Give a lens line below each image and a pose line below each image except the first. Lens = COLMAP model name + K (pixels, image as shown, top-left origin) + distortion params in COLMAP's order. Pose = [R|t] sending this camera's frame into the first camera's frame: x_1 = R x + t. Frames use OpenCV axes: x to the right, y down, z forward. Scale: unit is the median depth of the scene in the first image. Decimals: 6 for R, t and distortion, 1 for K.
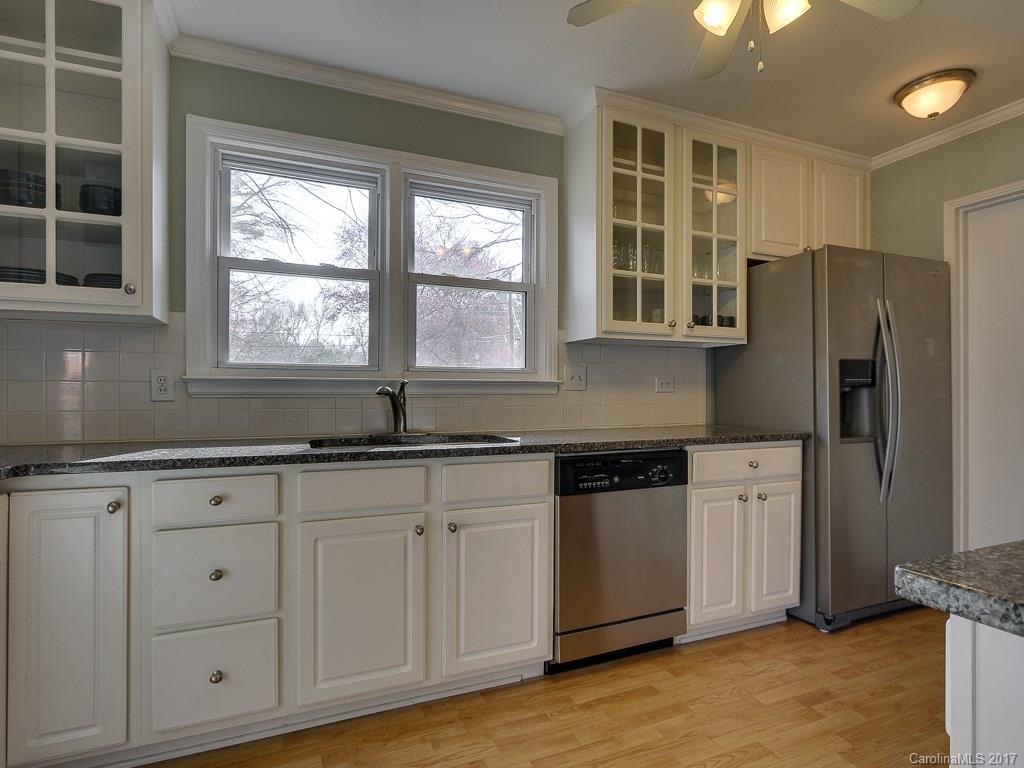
lens RADIAL K [[534.2, 0, 505.3], [0, 534.2, 389.9], [0, 0, 1]] dist [-0.004619, 0.000711]
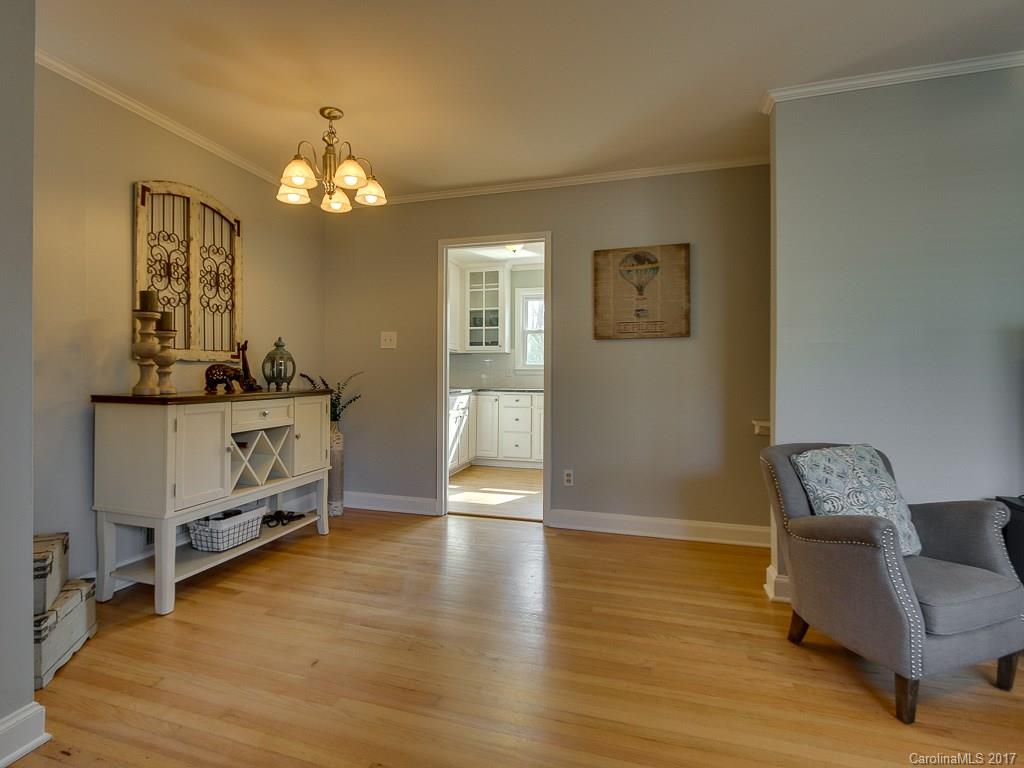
lens RADIAL K [[527.7, 0, 471.8], [0, 527.7, 379.8], [0, 0, 1]] dist [-0.005455, -0.000552]
pose [[0.758917, 0.010042, -0.651110, 1.178093], [-0.004649, 0.999939, 0.010004, 0.011733], [0.651171, -0.004566, 0.758918, -1.467724]]
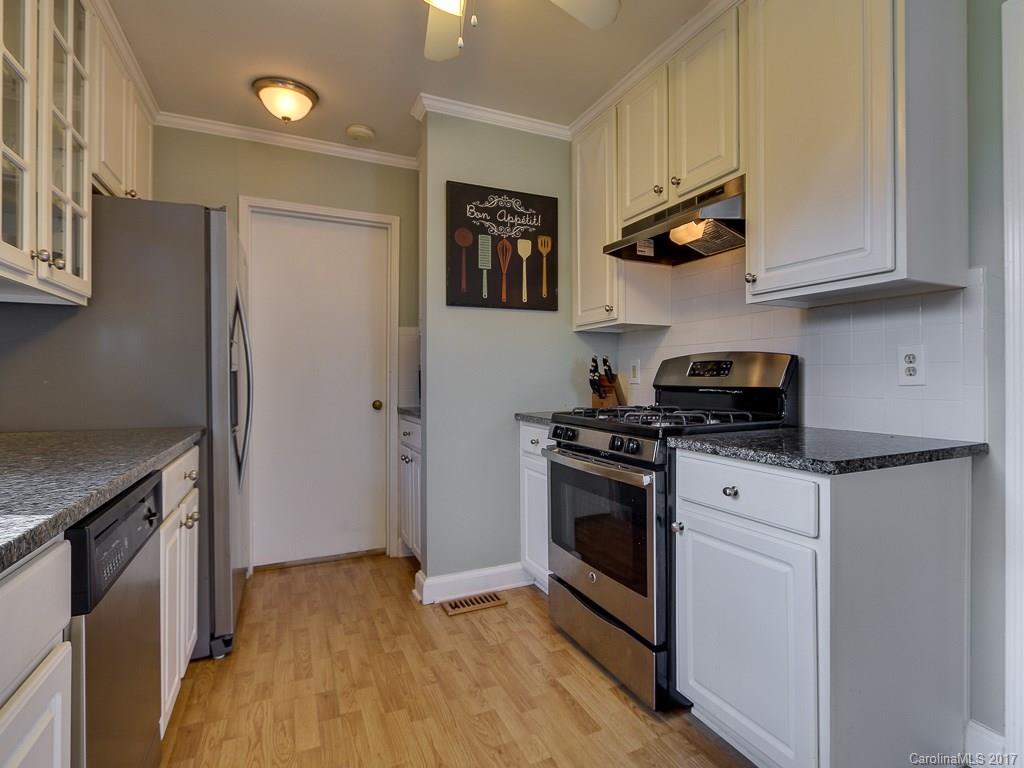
lens RADIAL K [[539.7, 0, 549.8], [0, 539.7, 375.5], [0, 0, 1]] dist [-0.001668, -0.000360]
pose [[-0.074521, 0.004486, 0.997209, -0.319333], [-0.001755, 0.999988, -0.004629, 0.004196], [-0.997218, -0.002095, -0.074512, 0.563516]]
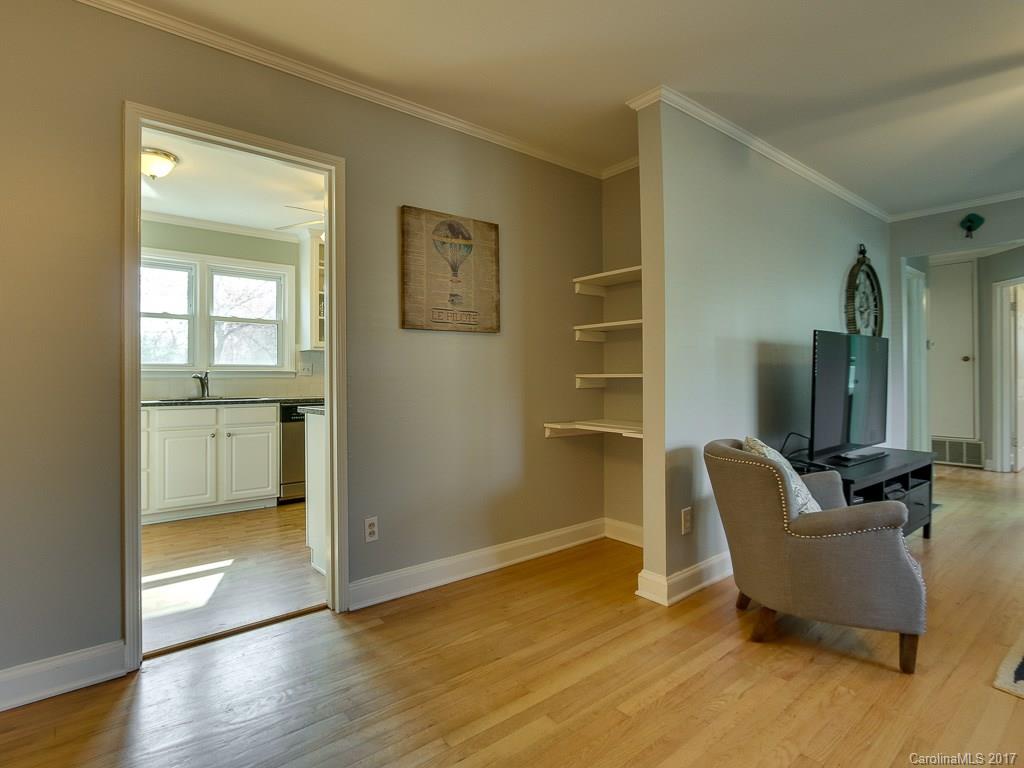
lens RADIAL K [[527.7, 0, 471.8], [0, 527.7, 379.8], [0, 0, 1]] dist [-0.005455, -0.000552]
pose [[0.968612, -0.006468, 0.248493, 0.280765], [0.005499, 0.999974, 0.004593, 0.011085], [-0.248516, -0.003082, 0.968623, -1.167153]]
